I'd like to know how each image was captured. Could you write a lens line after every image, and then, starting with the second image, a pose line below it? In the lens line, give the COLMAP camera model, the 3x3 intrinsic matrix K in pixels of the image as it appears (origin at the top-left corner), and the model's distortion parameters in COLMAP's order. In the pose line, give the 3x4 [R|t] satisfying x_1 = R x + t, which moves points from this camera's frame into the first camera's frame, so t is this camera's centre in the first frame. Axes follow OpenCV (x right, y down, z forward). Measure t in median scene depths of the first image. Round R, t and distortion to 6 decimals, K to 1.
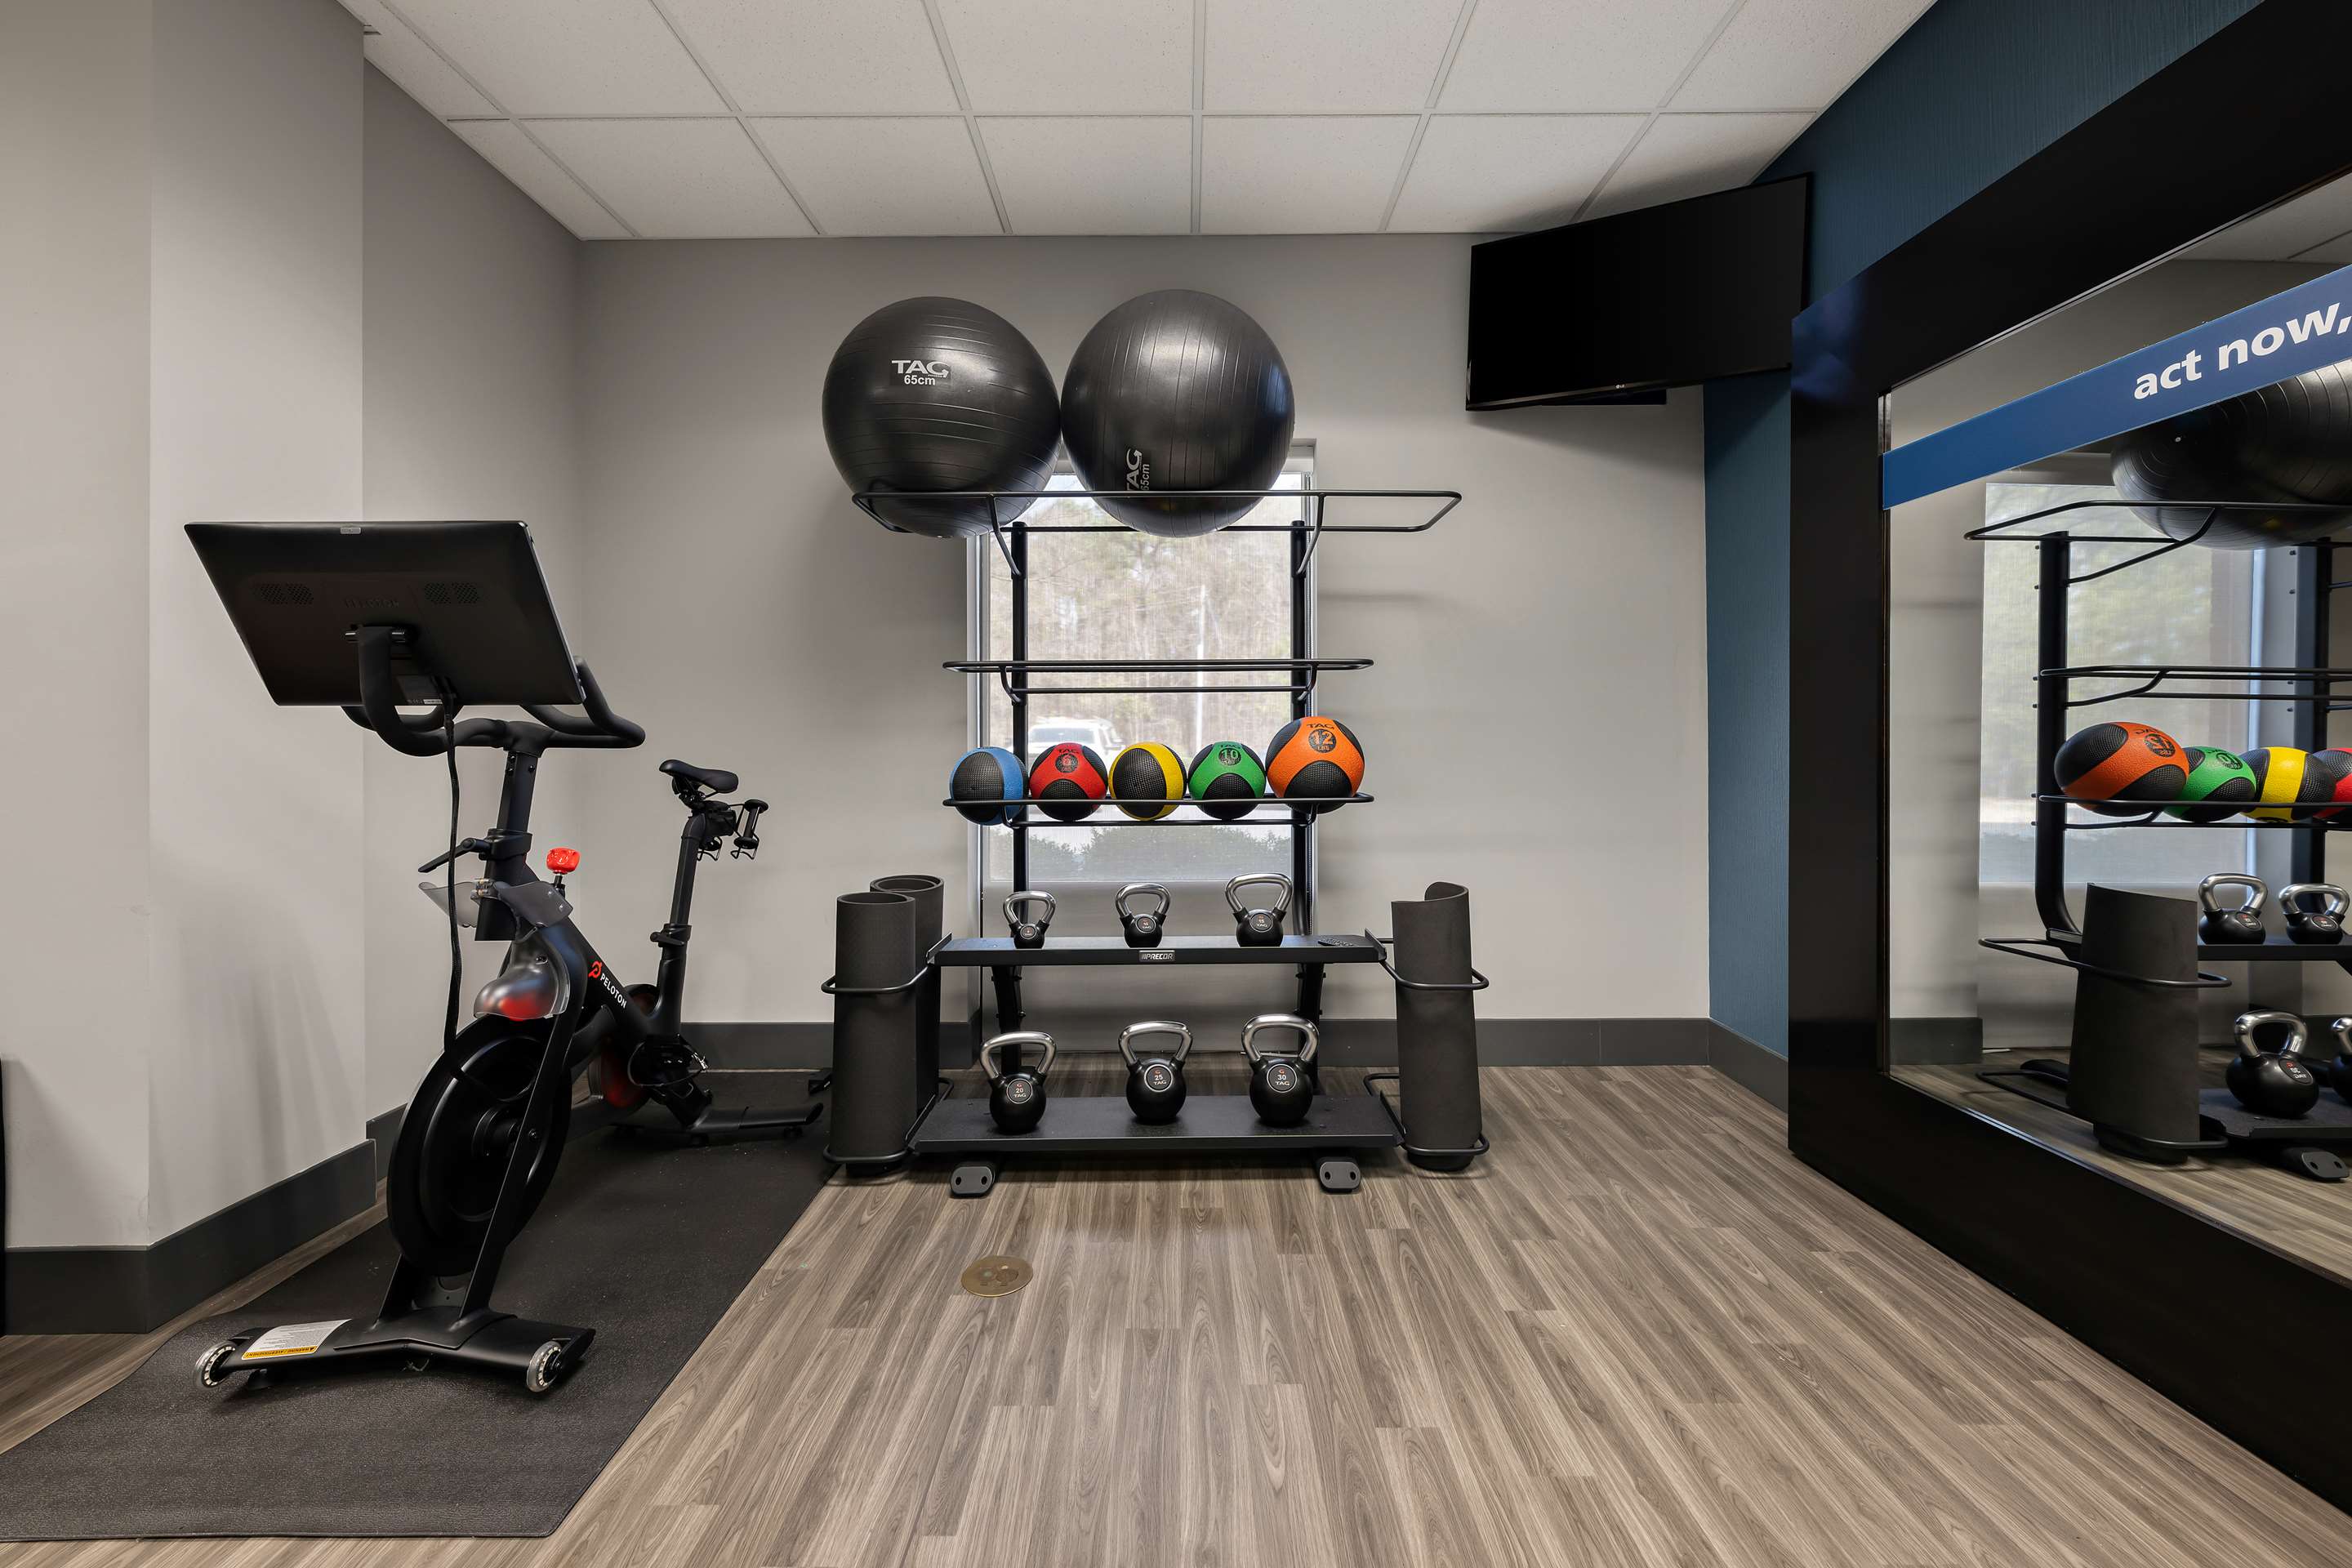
lens RADIAL K [[939.5, 0, 1185.0], [0, 939.5, 749.1], [0, 0, 1]] dist [0.002073, -0.000845]
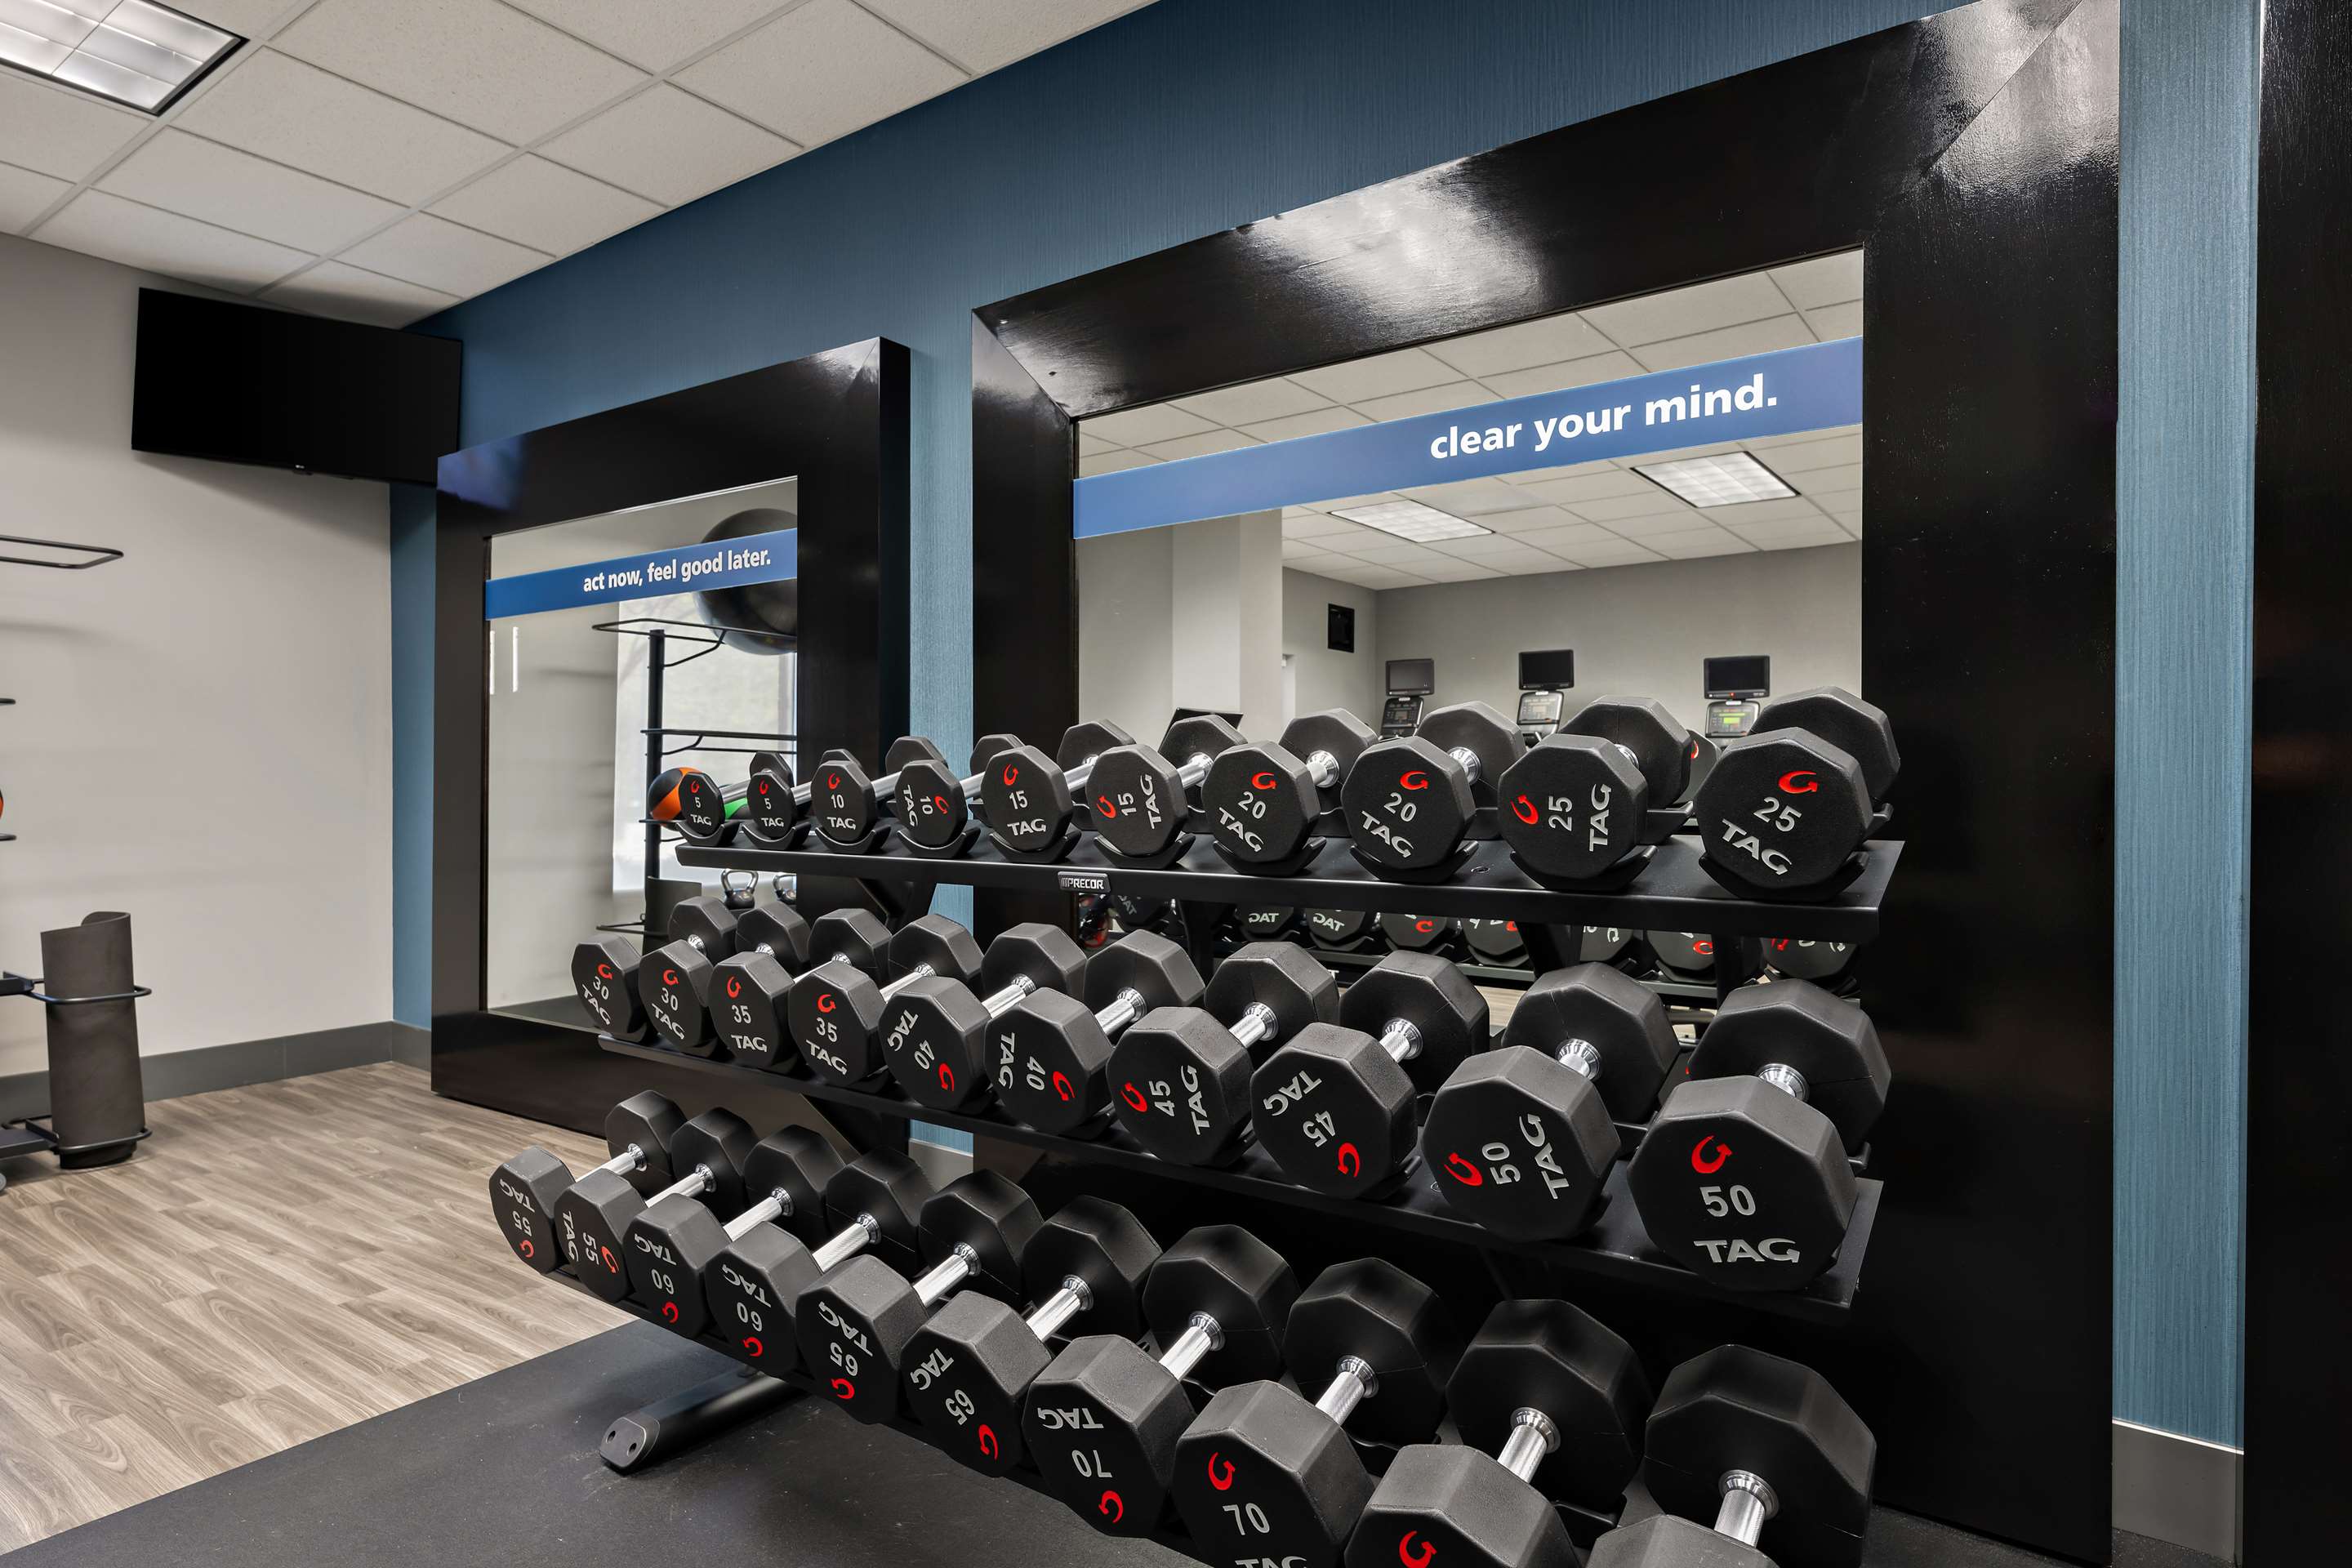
lens RADIAL K [[1294.2, 0, 1166.0], [0, 1294.2, 777.6], [0, 0, 1]] dist [0.002638, 0.003950]
pose [[0.580733, 0.002736, 0.814090, -0.215047], [-0.000451, 0.999995, -0.003038, -0.006909], [-0.814094, 0.001397, 0.580731, -0.801254]]
